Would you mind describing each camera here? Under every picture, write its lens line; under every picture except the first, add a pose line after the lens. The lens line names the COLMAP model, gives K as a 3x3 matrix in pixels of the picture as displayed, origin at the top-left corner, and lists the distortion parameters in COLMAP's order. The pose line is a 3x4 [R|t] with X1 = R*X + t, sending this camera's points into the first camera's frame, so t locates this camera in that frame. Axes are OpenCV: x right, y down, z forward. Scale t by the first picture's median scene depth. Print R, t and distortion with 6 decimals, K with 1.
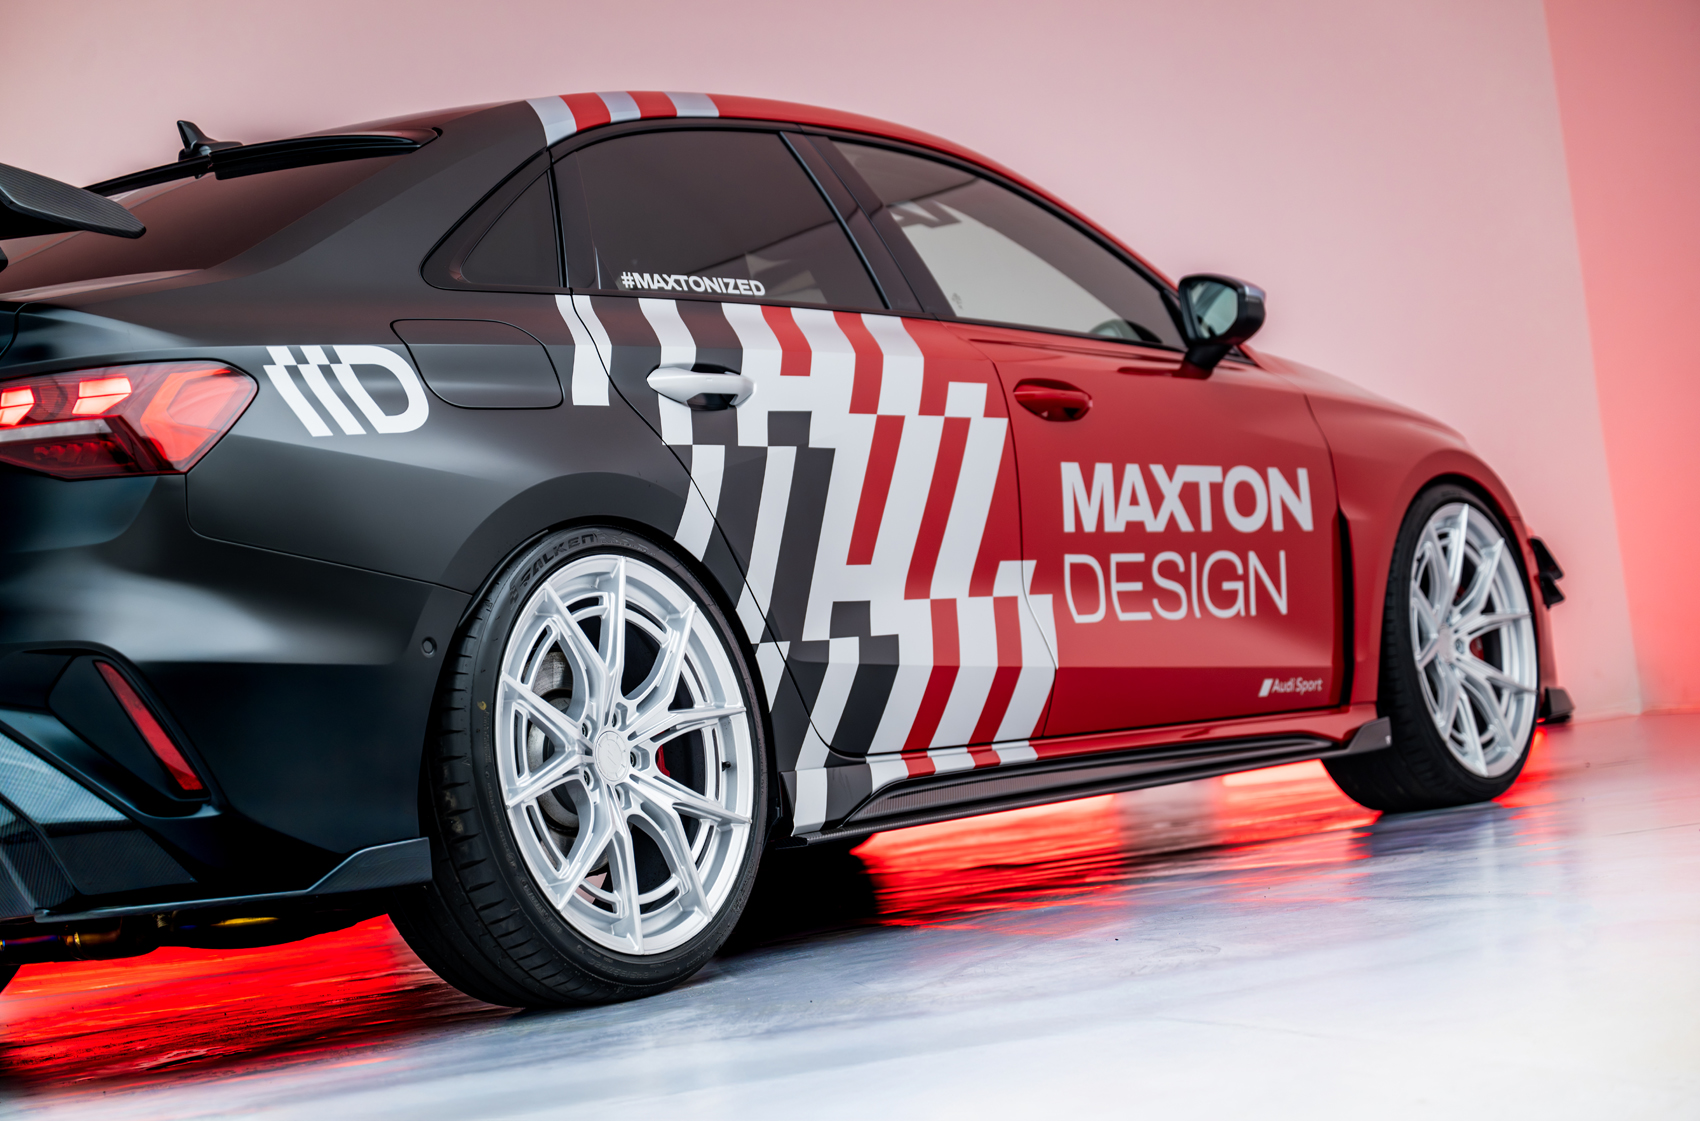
lens RADIAL K [[3377.9, 0, 850.0], [0, 3377.9, 560.5], [0, 0, 1]] dist [-0.005470, 0.015487]
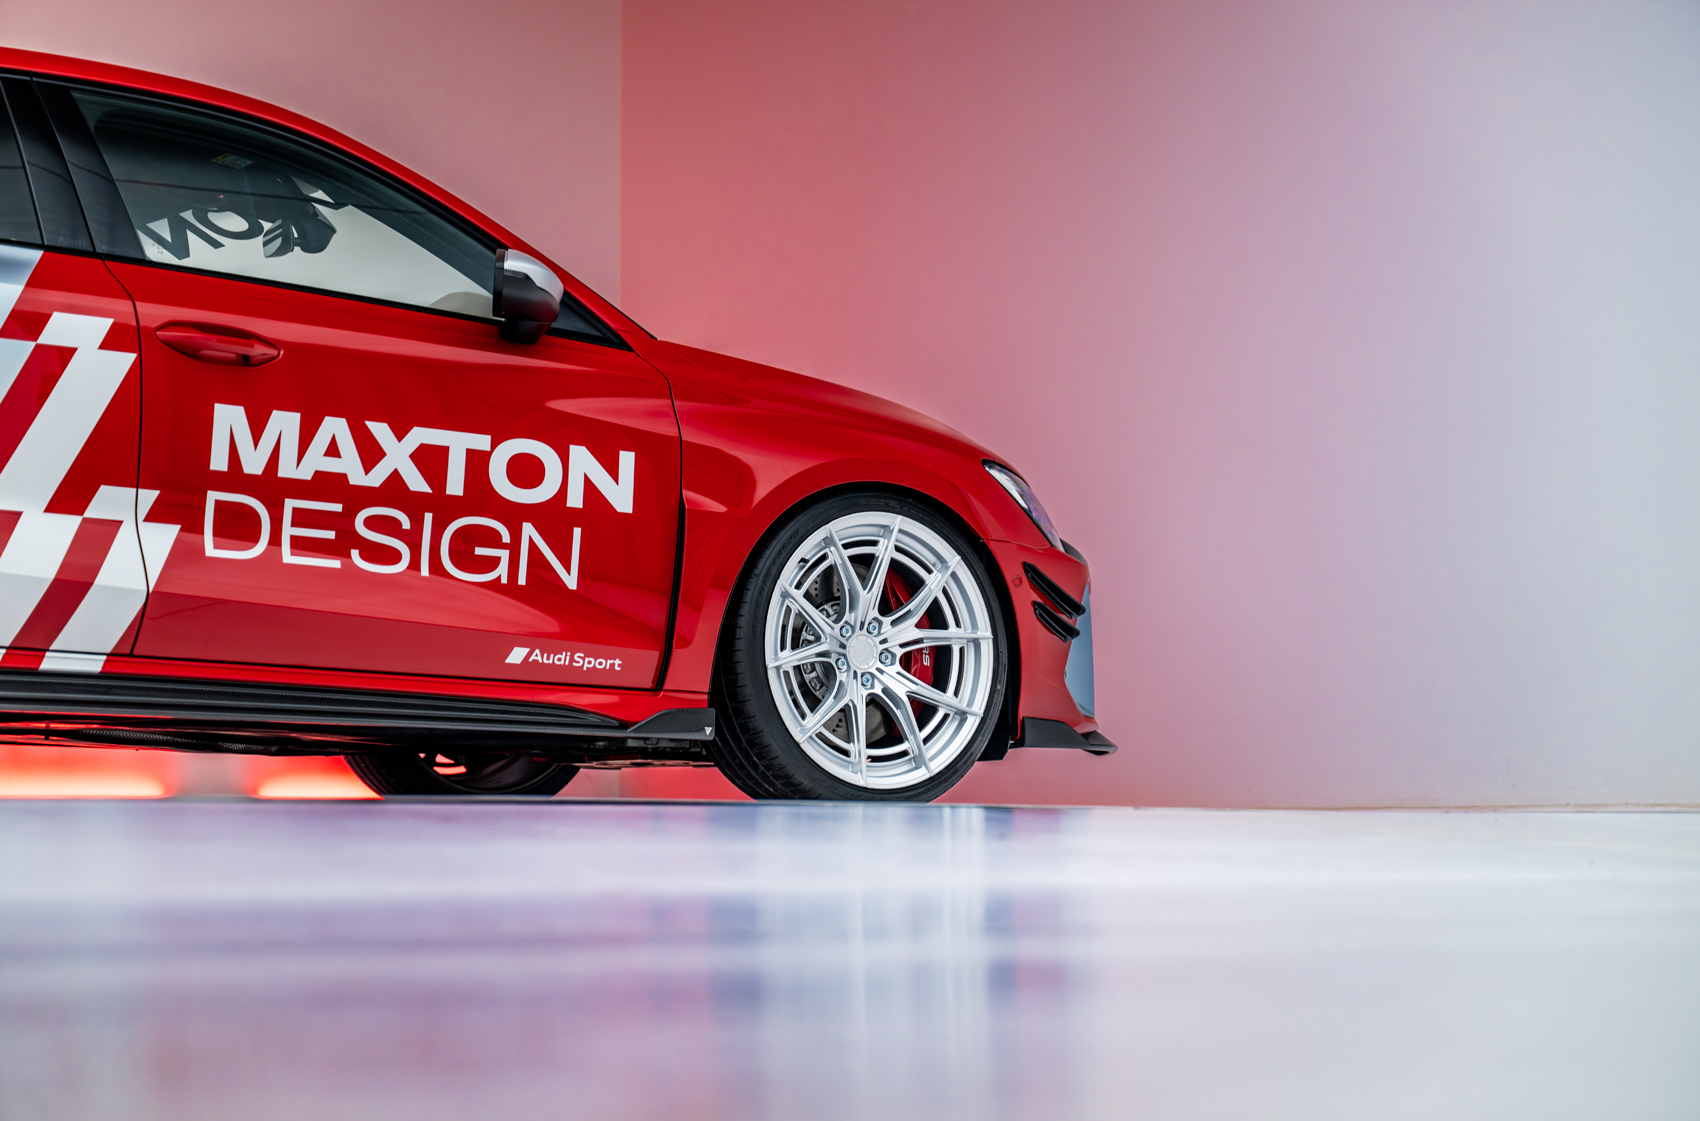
lens RADIAL K [[3377.9, 0, 850.0], [0, 3377.9, 560.5], [0, 0, 1]] dist [-0.005470, 0.015487]
pose [[0.932244, 0.096666, -0.348678, 0.603569], [-0.105828, 0.994358, -0.007278, 0.006198], [0.346007, 0.043685, 0.937214, 0.078971]]
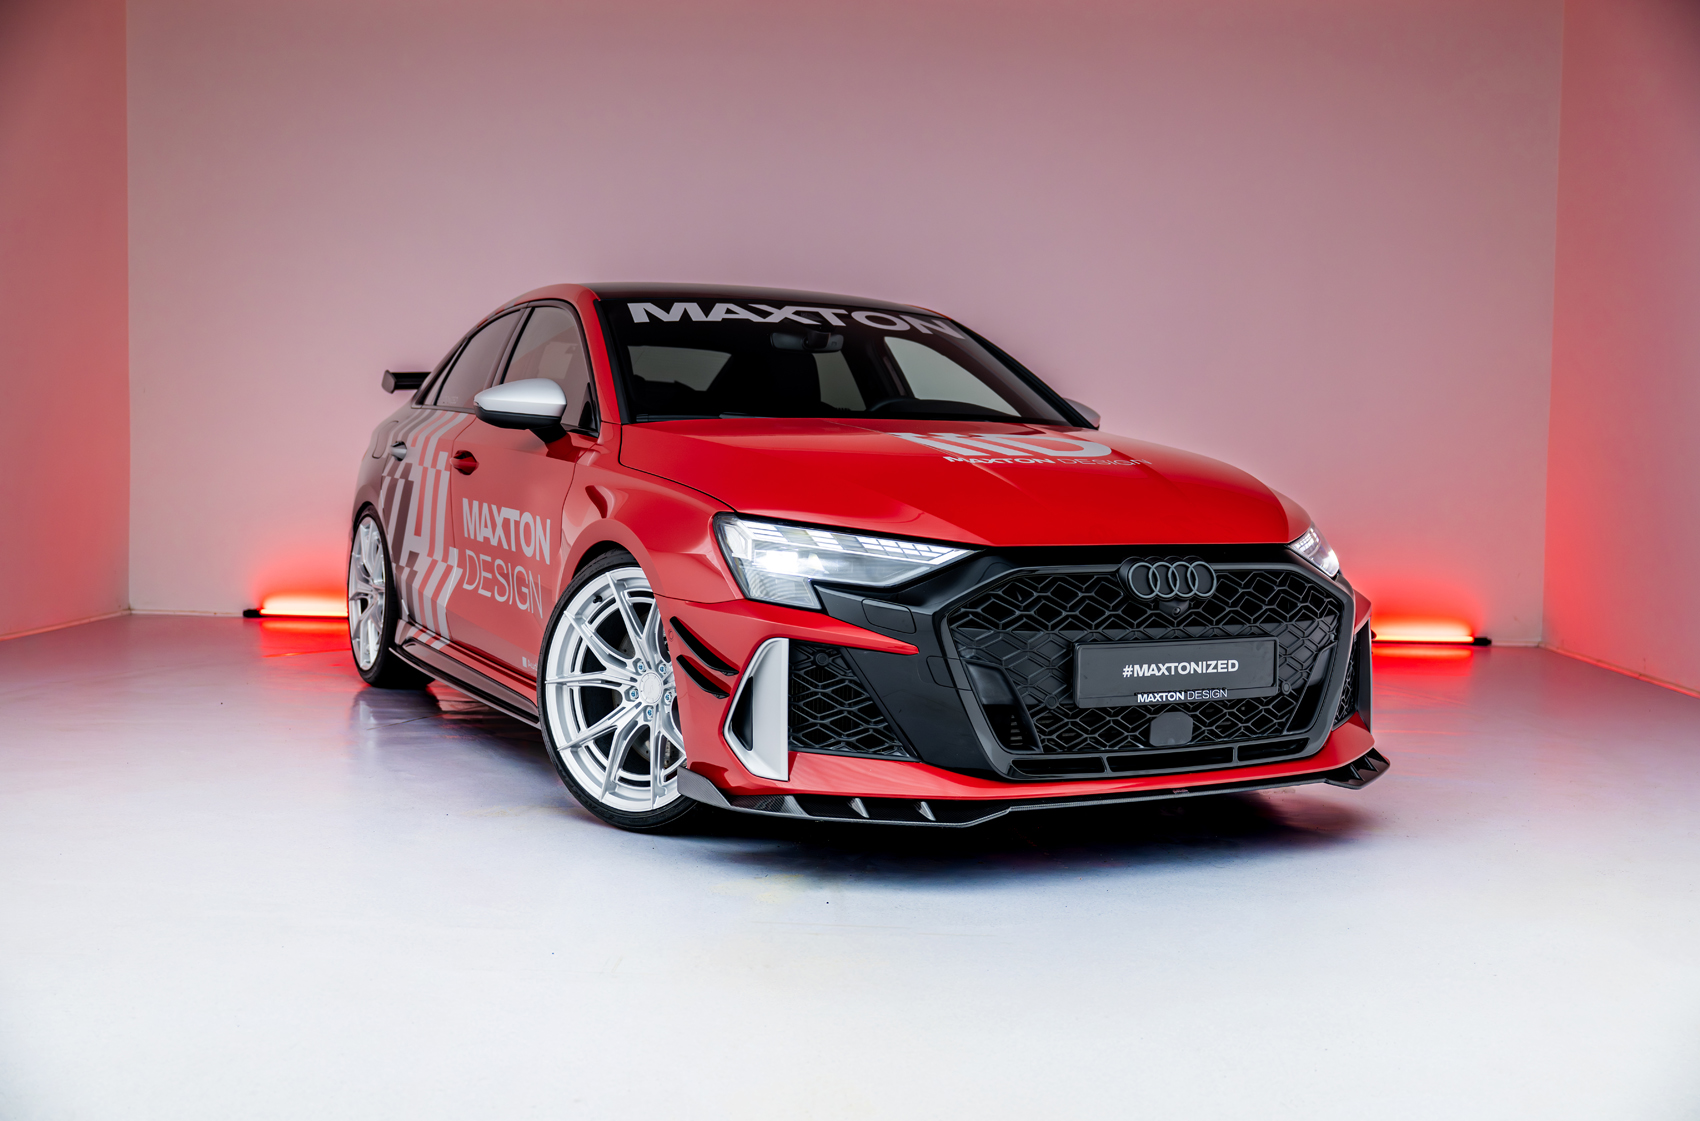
lens RADIAL K [[1812.2, 0, 850.0], [0, 1812.2, 560.5], [0, 0, 1]] dist [-0.002575, -0.000665]
pose [[-0.454182, 0.167542, -0.875013, 0.791652], [0.068320, 0.985816, 0.153296, -0.125756], [0.888285, 0.009843, -0.459186, 1.578443]]
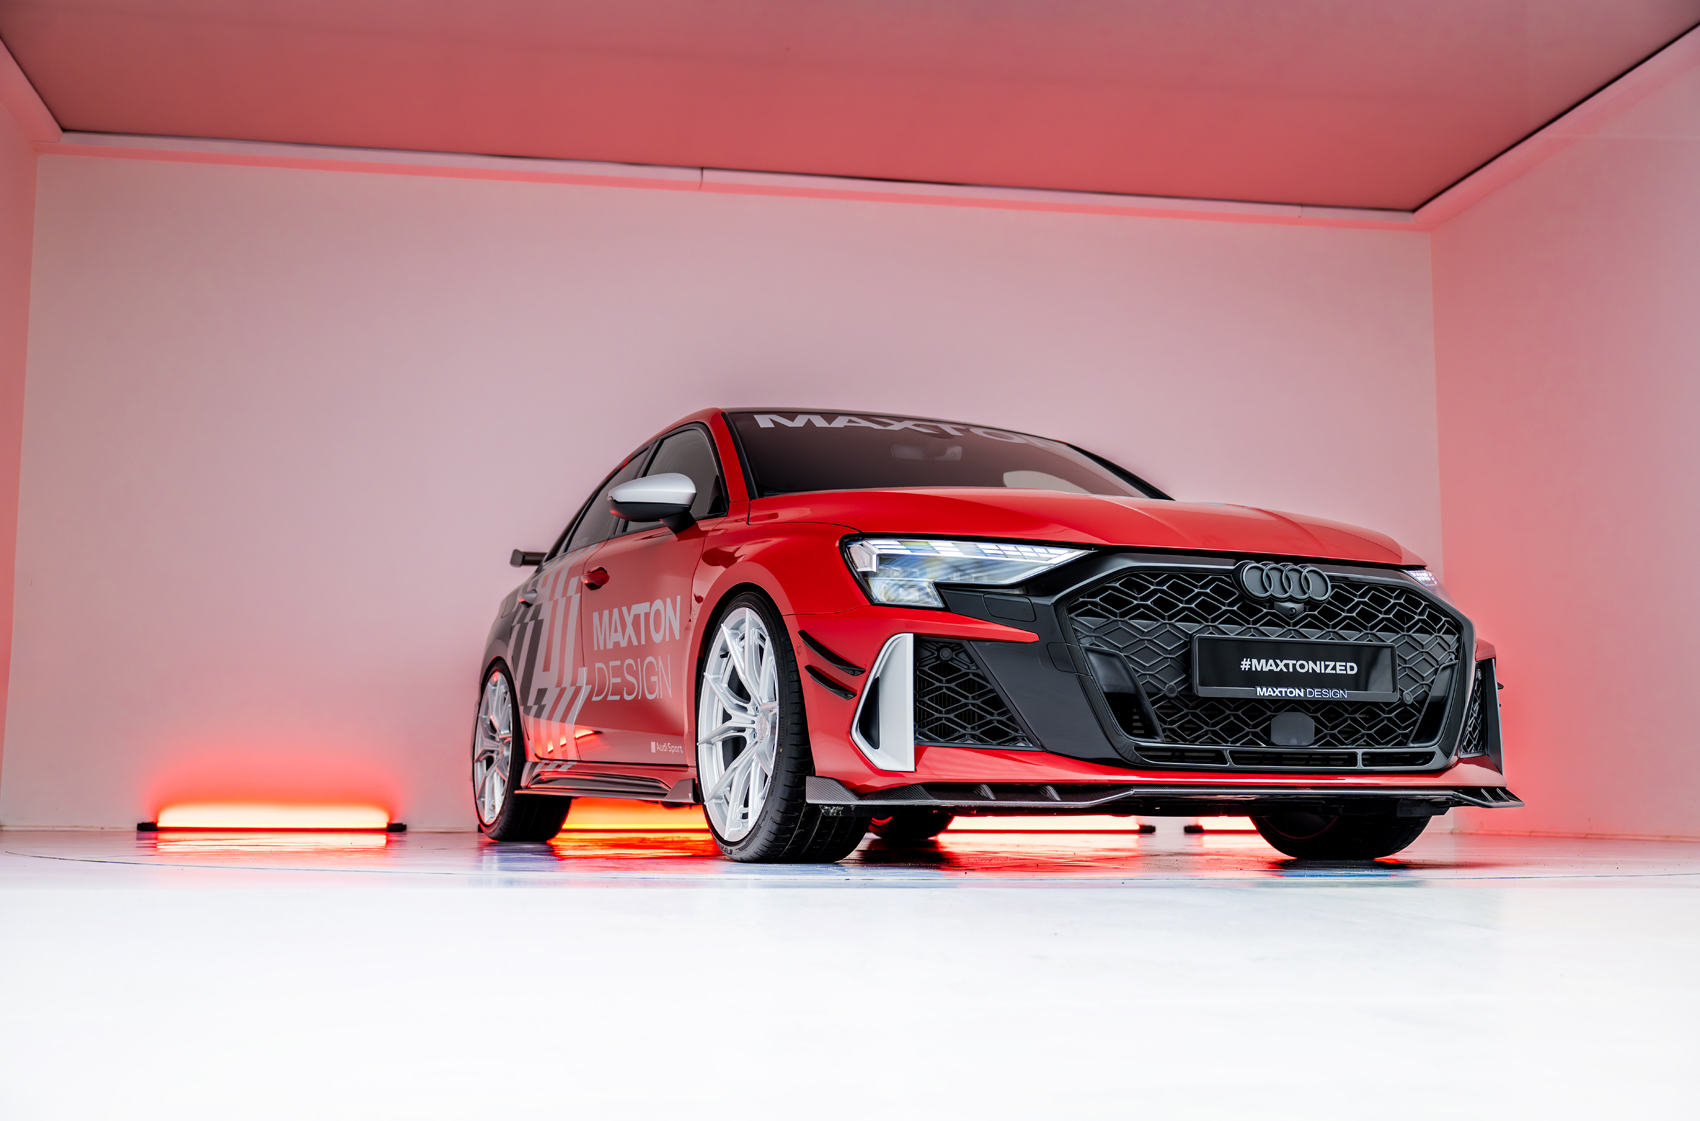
lens RADIAL K [[1913.9, 0, 850.0], [0, 1913.9, 560.5], [0, 0, 1]] dist [-0.008909, 0.009246]
pose [[-0.509273, 0.012615, -0.860513, 0.859524], [0.087274, 0.995495, -0.037057, -0.006358], [0.856168, -0.093972, -0.508080, 1.603942]]
